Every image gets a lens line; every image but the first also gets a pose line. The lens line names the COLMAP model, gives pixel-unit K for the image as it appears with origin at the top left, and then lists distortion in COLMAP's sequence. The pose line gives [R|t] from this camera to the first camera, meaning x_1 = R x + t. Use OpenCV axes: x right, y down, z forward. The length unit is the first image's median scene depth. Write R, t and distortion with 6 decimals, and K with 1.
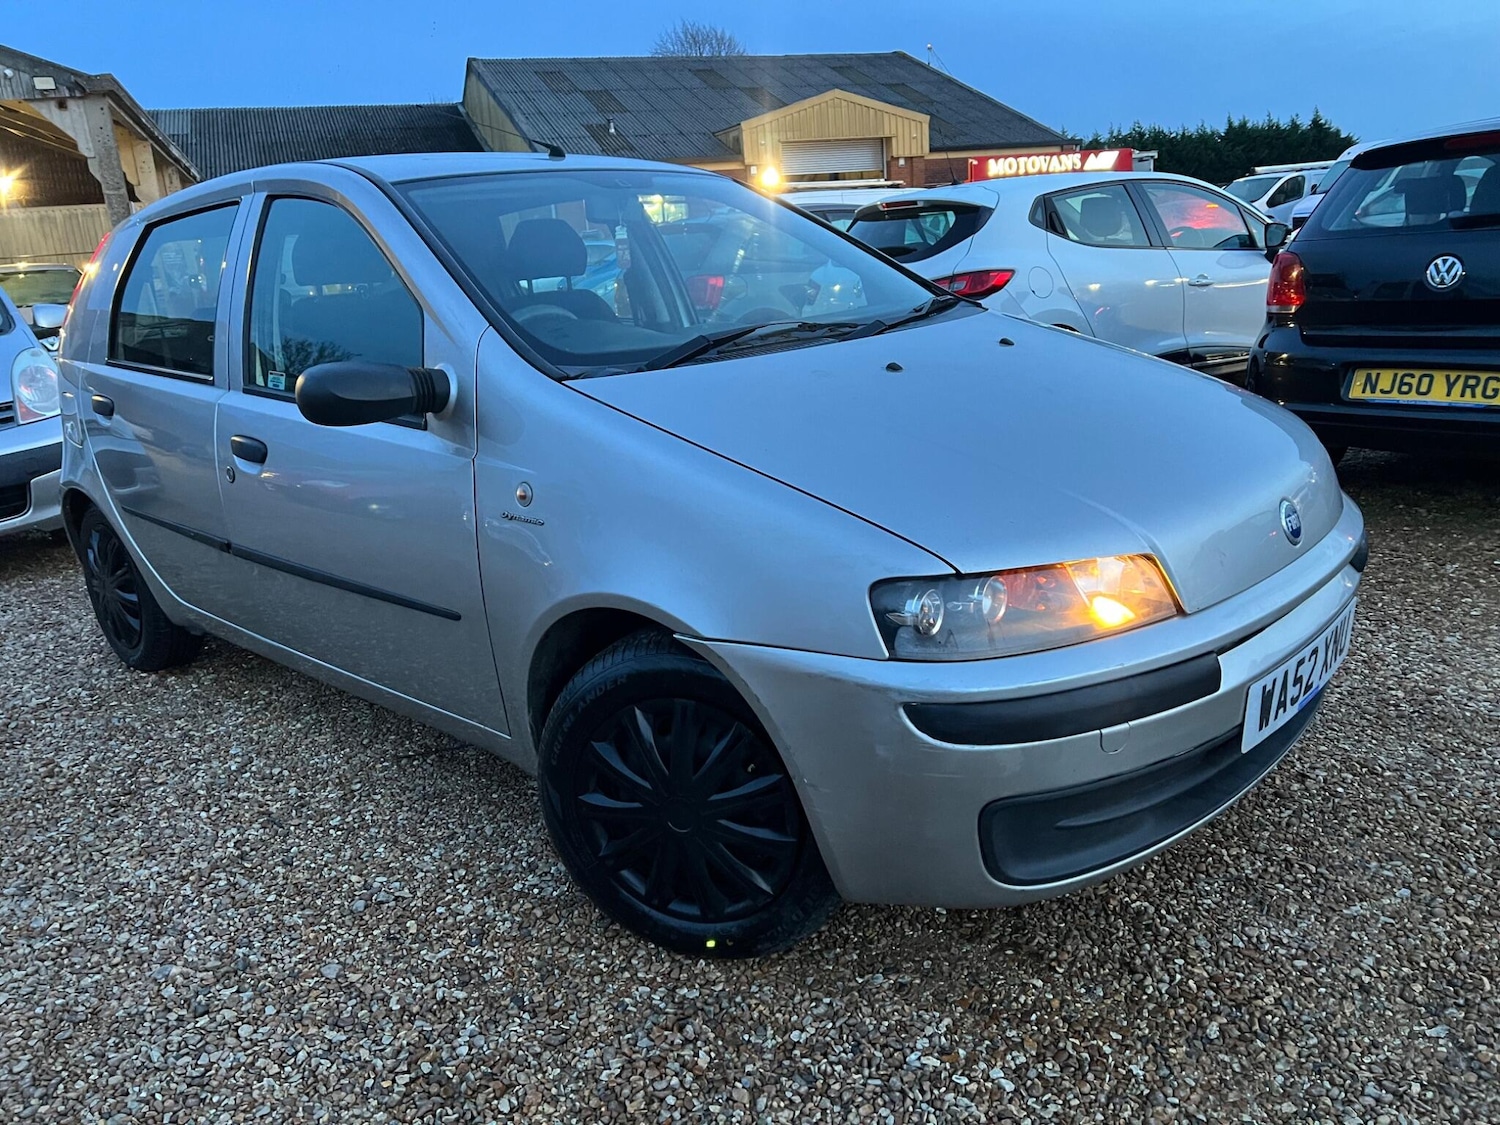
lens RADIAL K [[1137.9, 0, 751.7], [0, 1137.9, 556.8], [0, 0, 1]] dist [0.058015, -0.063803]
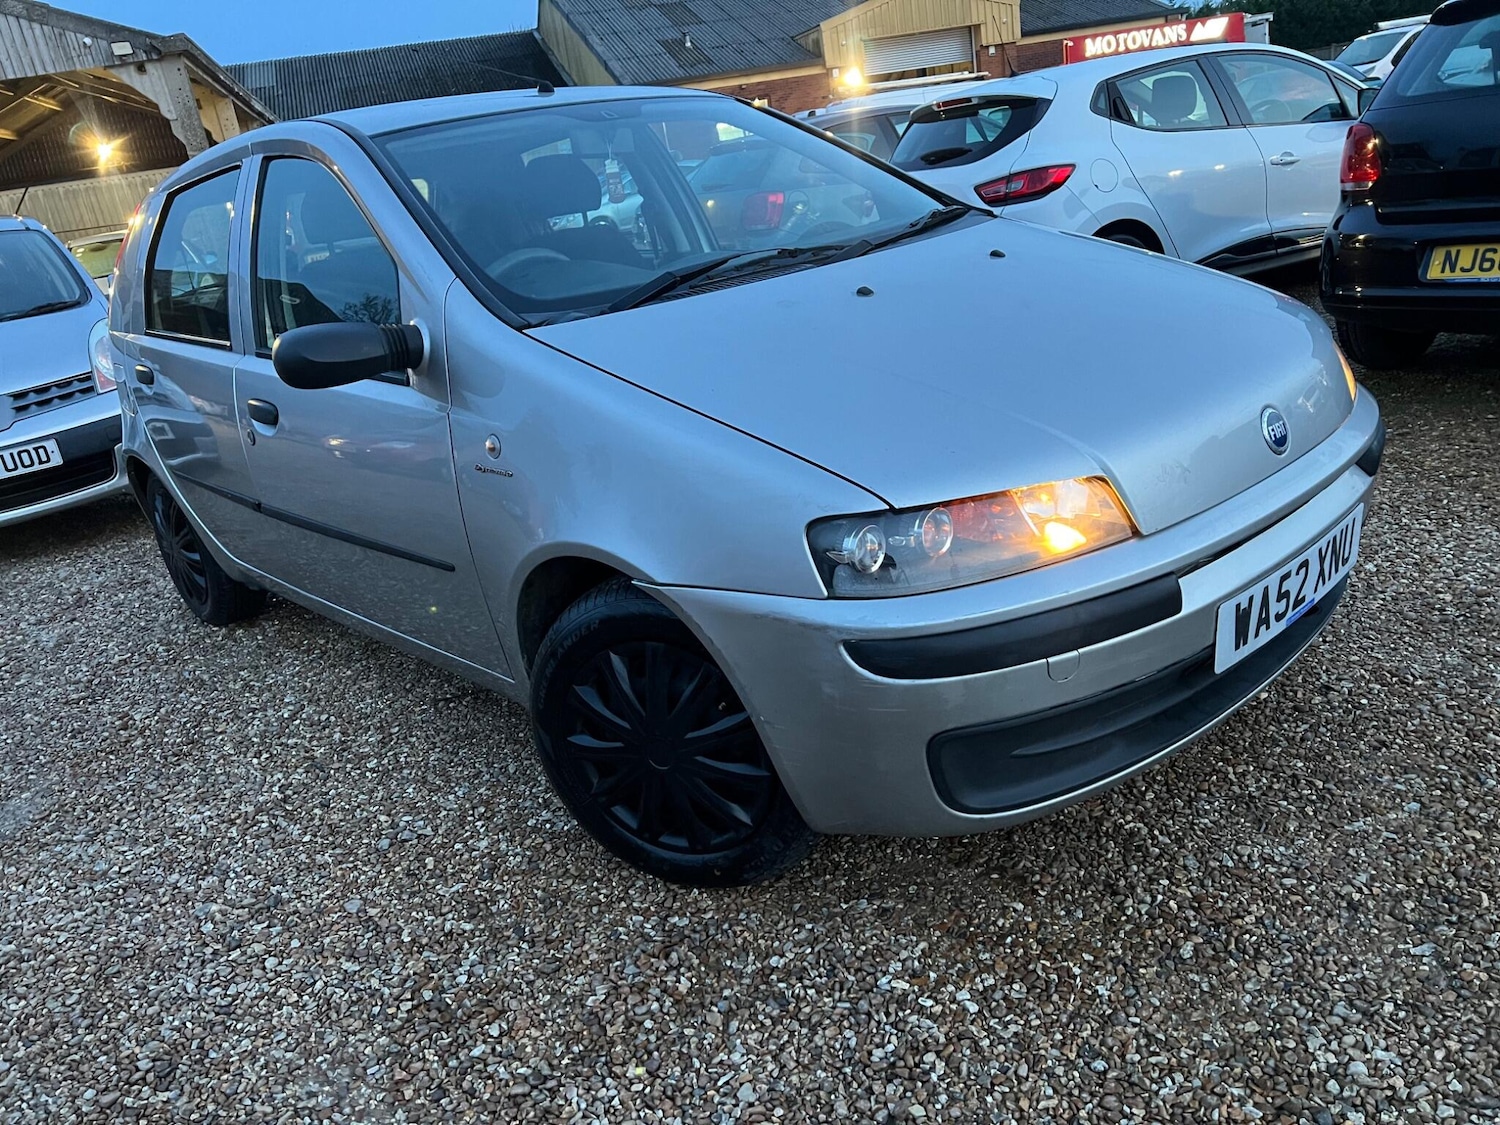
lens RADIAL K [[1137.9, 0, 753.2], [0, 1137.9, 573.1], [0, 0, 1]] dist [0.058015, -0.063803]
pose [[0.994473, -0.046145, -0.094312, 0.103575], [0.053786, 0.995331, 0.080147, -0.010173], [0.090173, -0.084777, 0.992311, 0.005442]]
